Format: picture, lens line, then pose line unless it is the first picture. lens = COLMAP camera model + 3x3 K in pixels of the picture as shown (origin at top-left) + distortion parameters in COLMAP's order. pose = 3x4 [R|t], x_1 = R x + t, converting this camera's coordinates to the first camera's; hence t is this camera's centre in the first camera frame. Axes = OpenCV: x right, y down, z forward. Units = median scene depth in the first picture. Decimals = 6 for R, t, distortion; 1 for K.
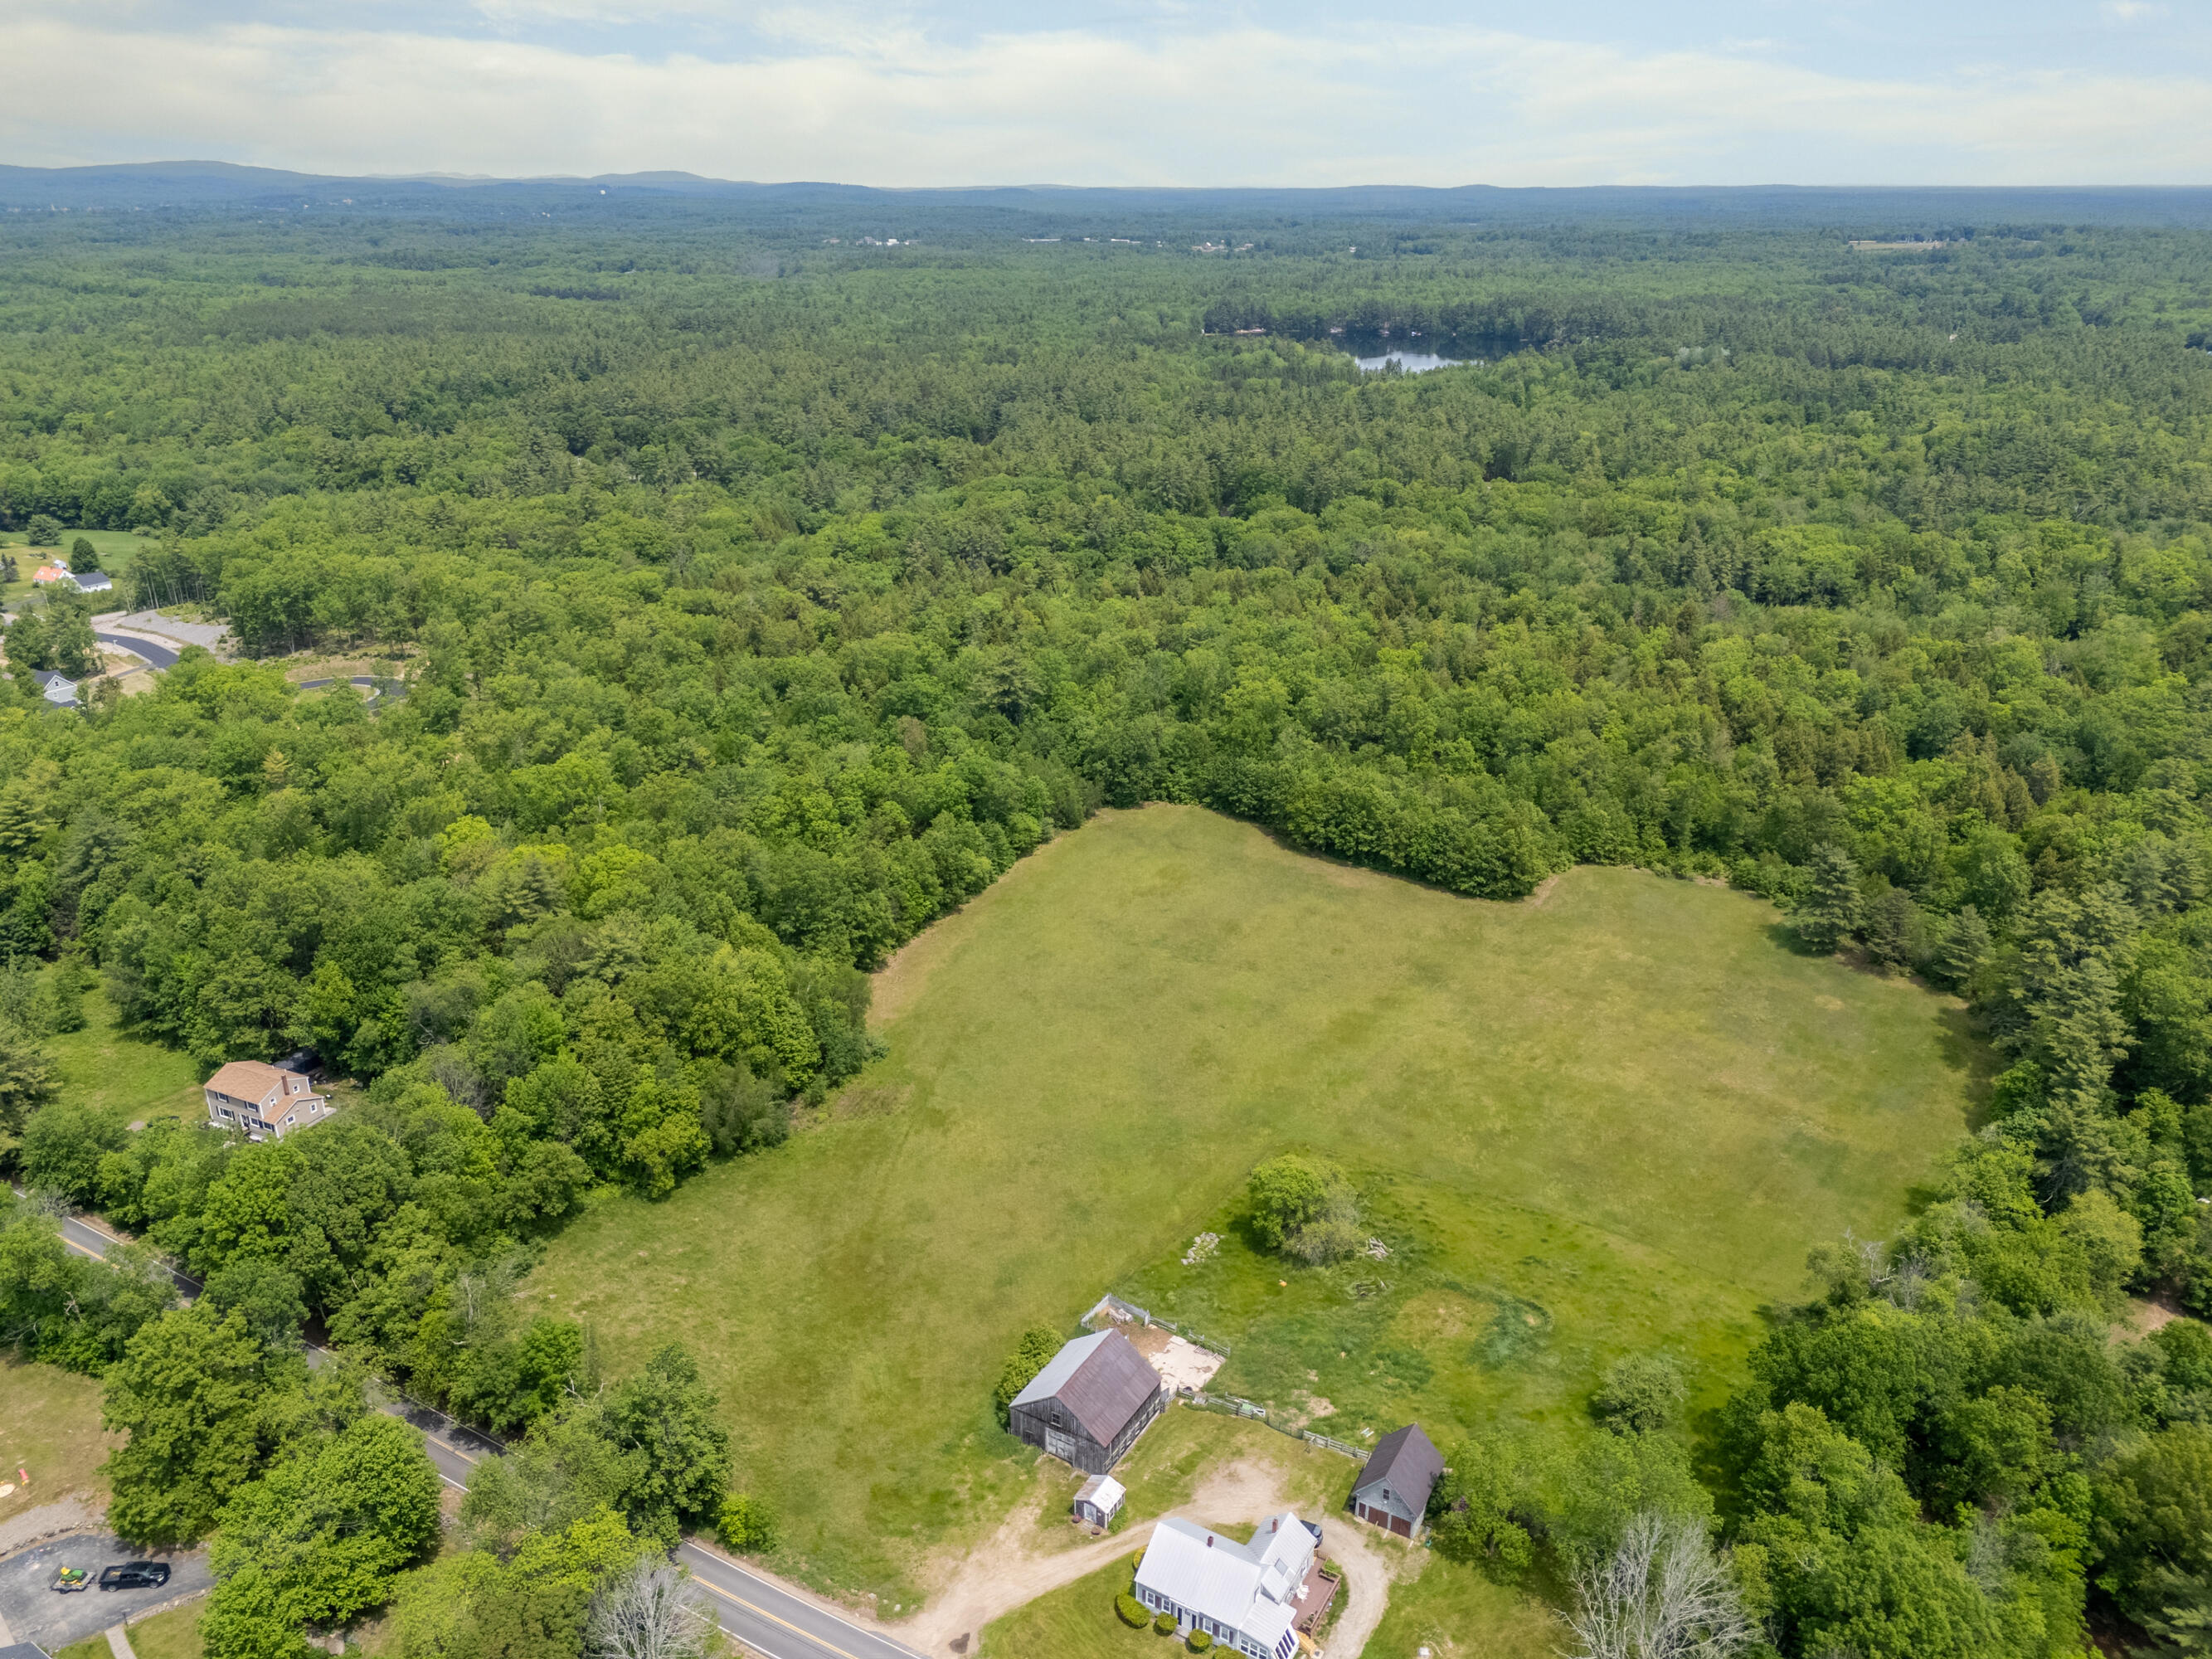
lens RADIAL K [[1621.1, 0, 1104.7], [0, 1621.1, 839.3], [0, 0, 1]] dist [0.080916, -0.080260]
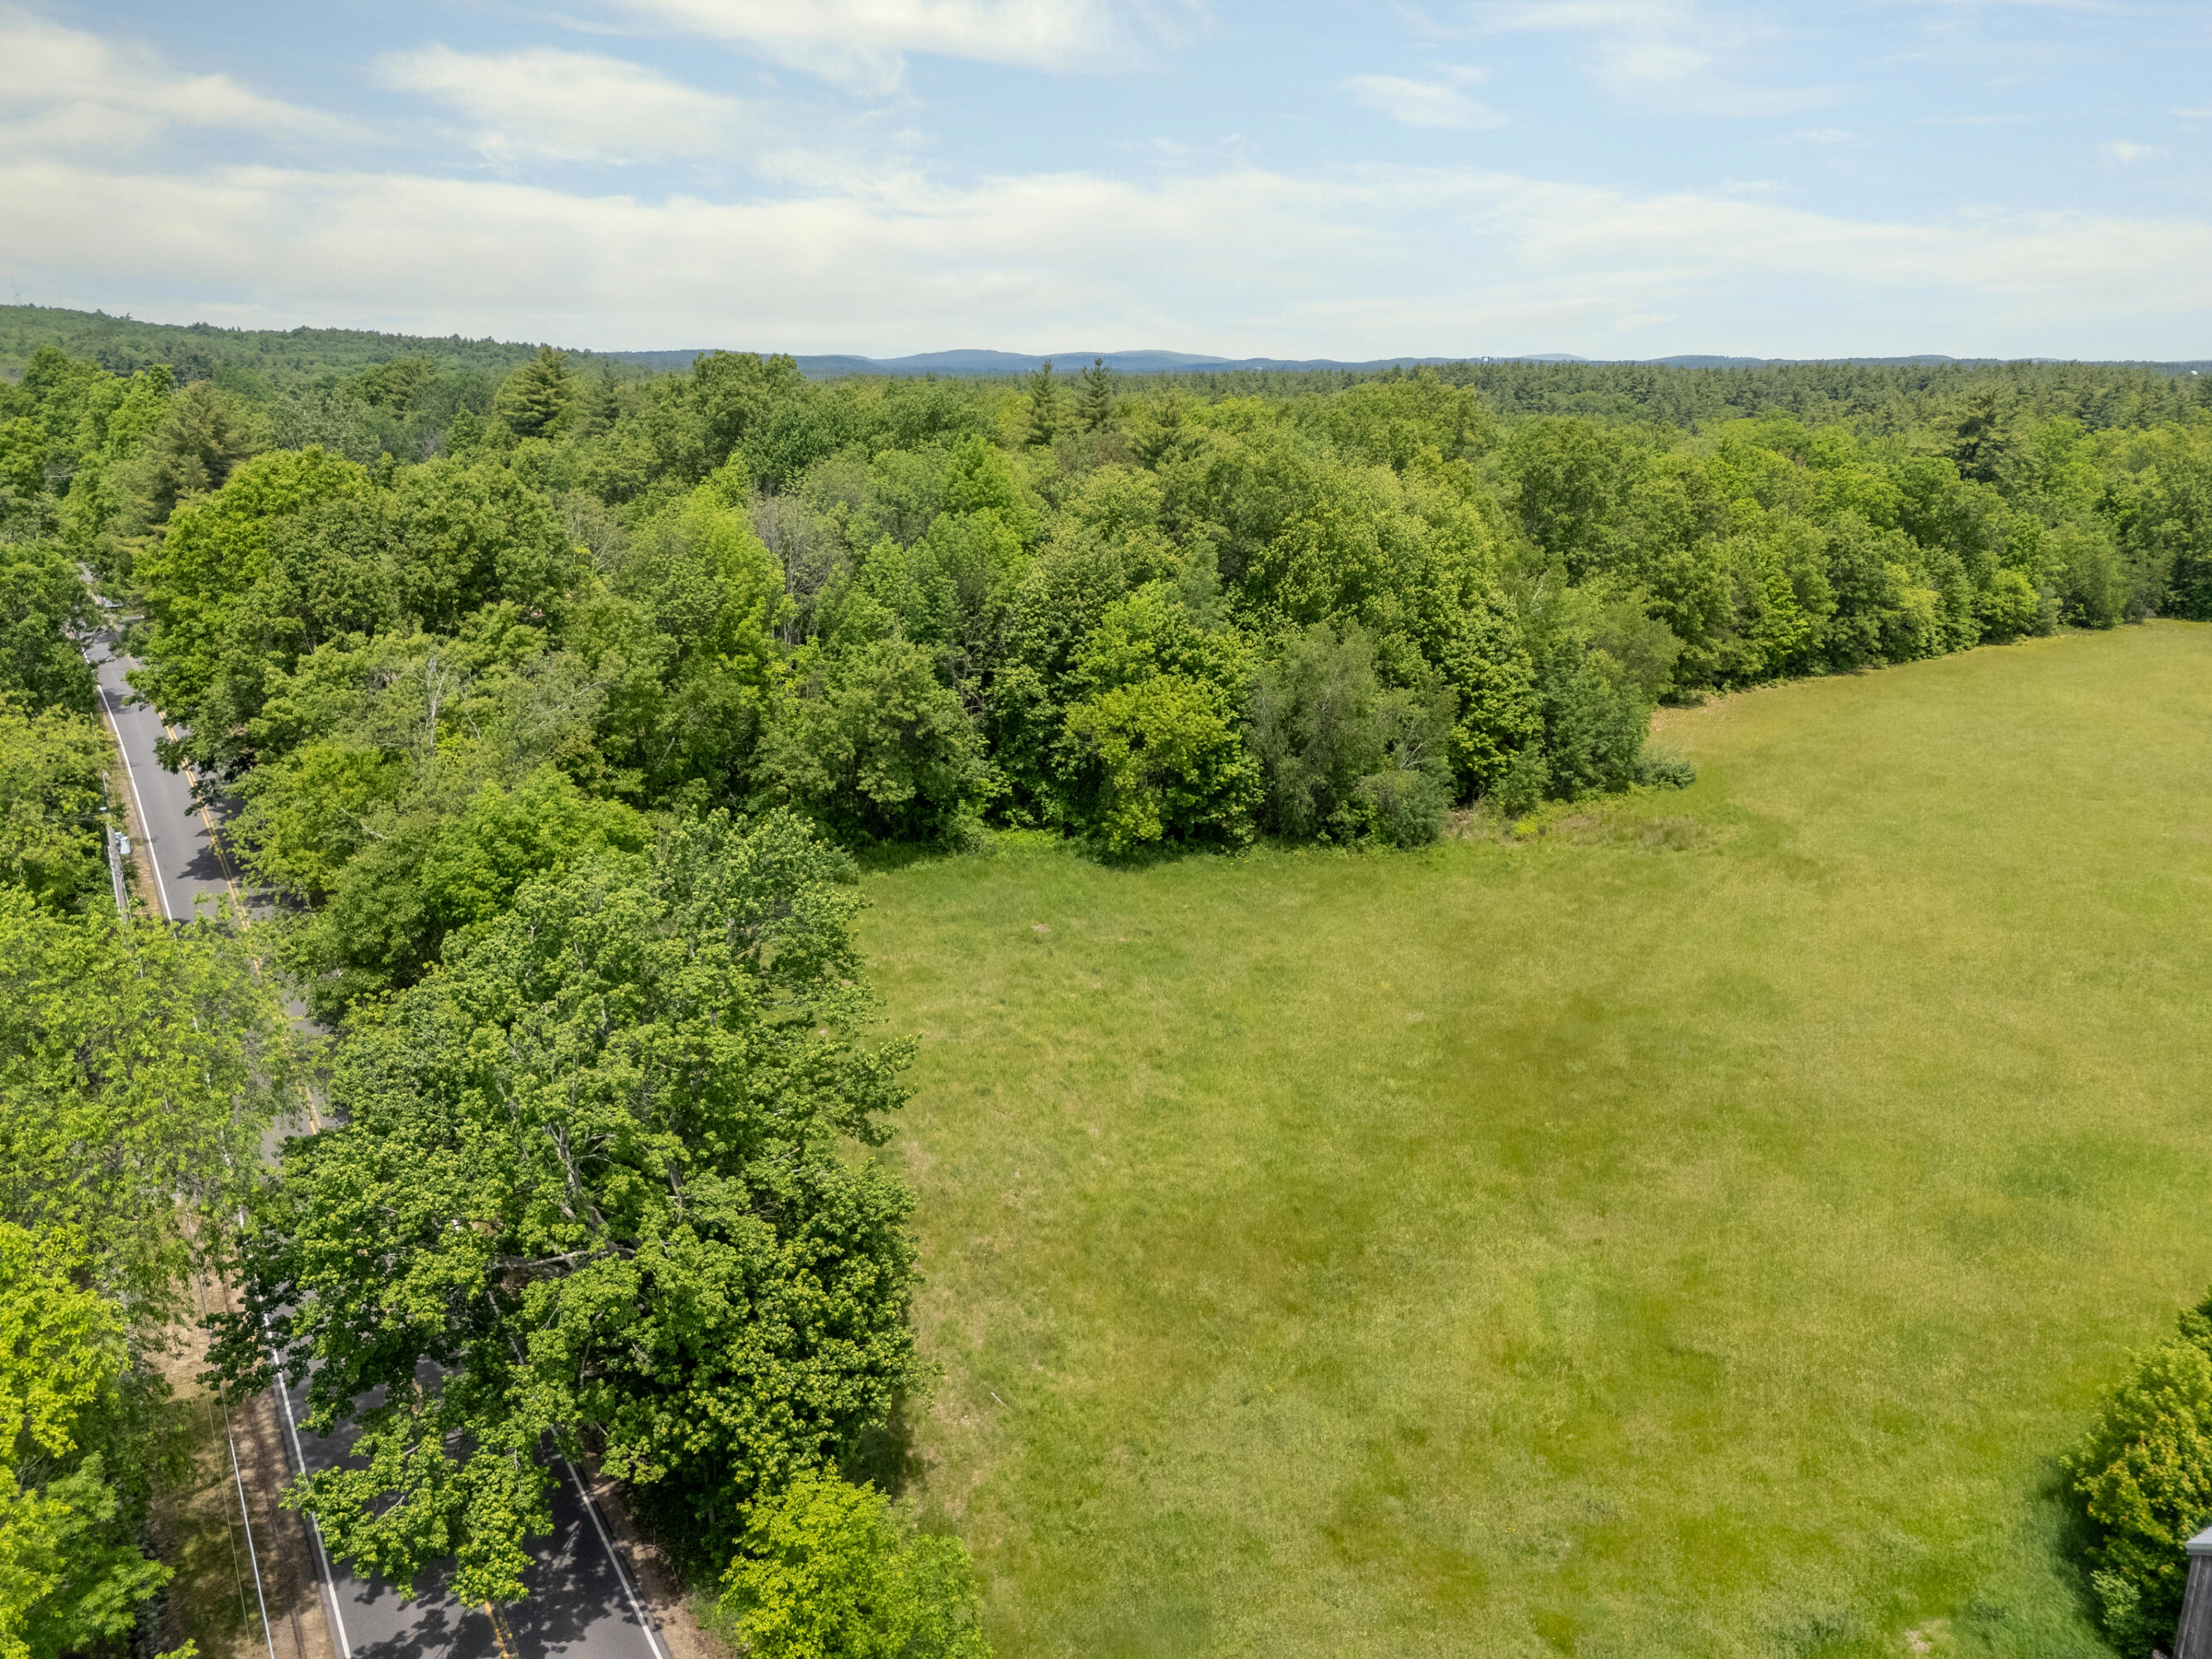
lens RADIAL K [[1621.1, 0, 1104.7], [0, 1621.1, 839.3], [0, 0, 1]] dist [0.080916, -0.080260]
pose [[0.879375, 0.133074, -0.457156, -0.052340], [-0.179182, 0.982057, -0.058803, 0.164496], [0.441128, 0.133624, 0.887441, 0.414818]]
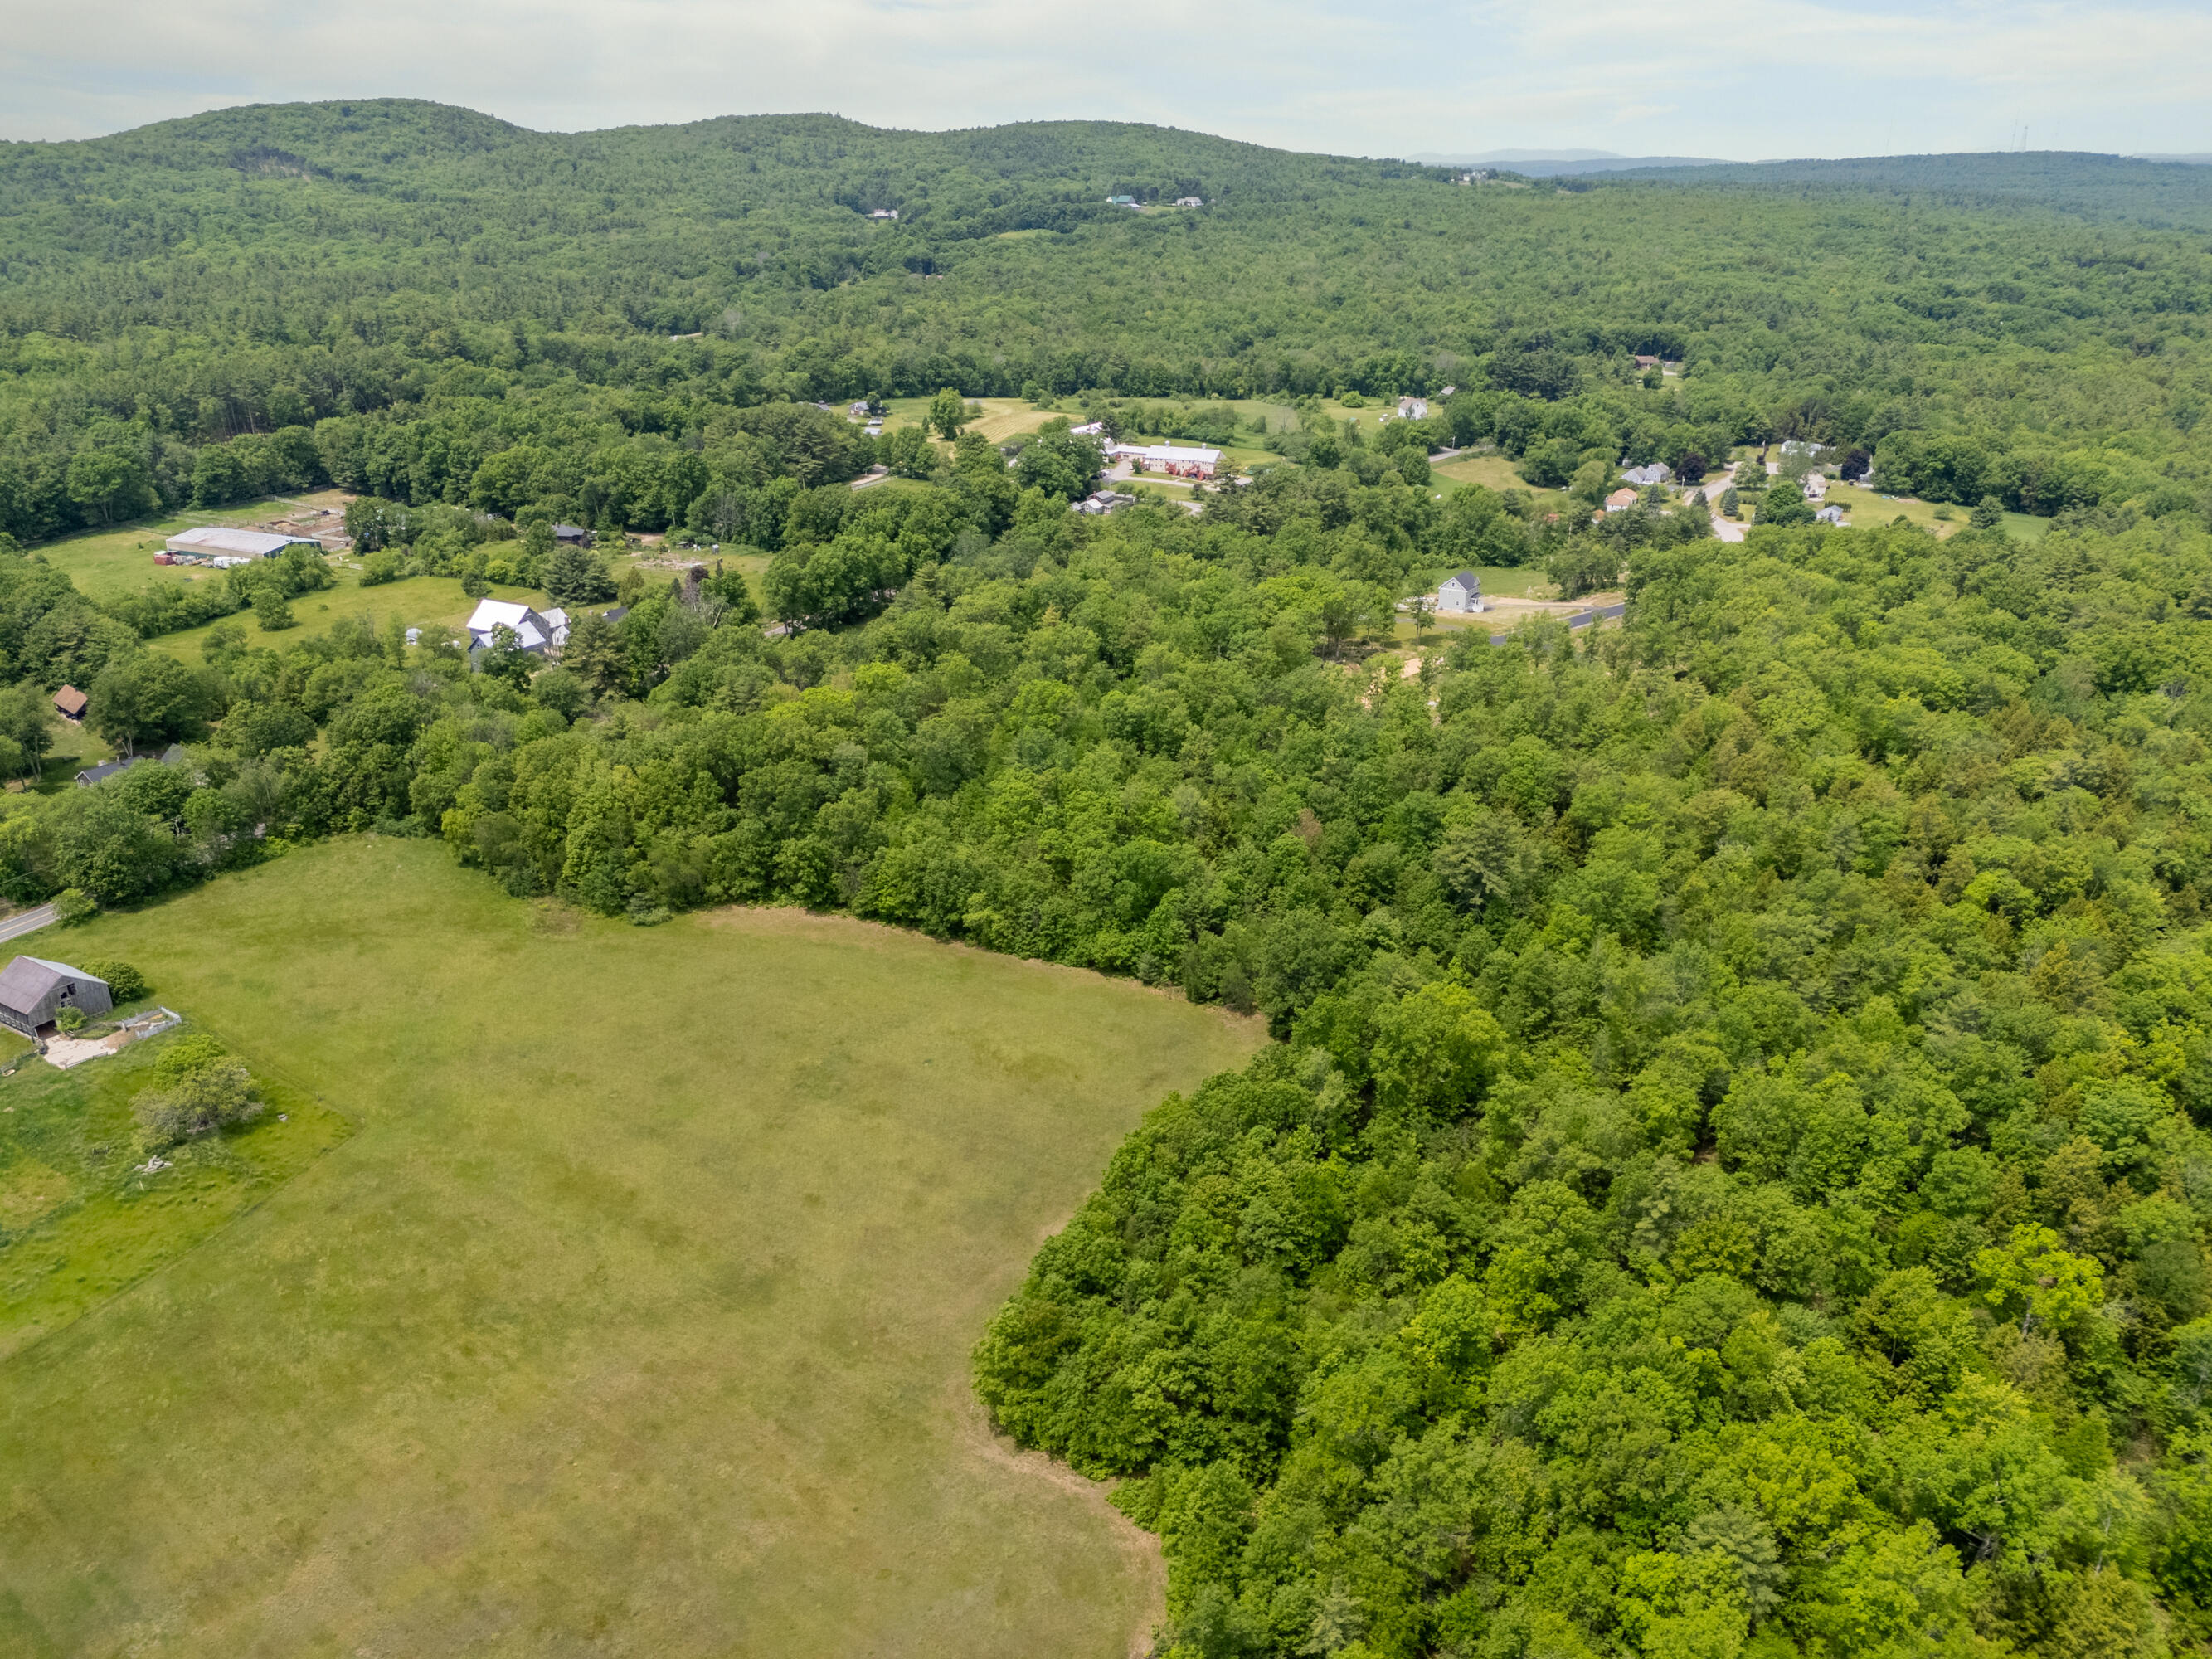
lens RADIAL K [[1621.1, 0, 1104.7], [0, 1621.1, 839.3], [0, 0, 1]] dist [0.080916, -0.080260]
pose [[-0.004278, 0.381205, -0.924481, 0.703139], [-0.374853, 0.856467, 0.354894, -0.349263], [0.927075, 0.348062, 0.139232, 0.901936]]
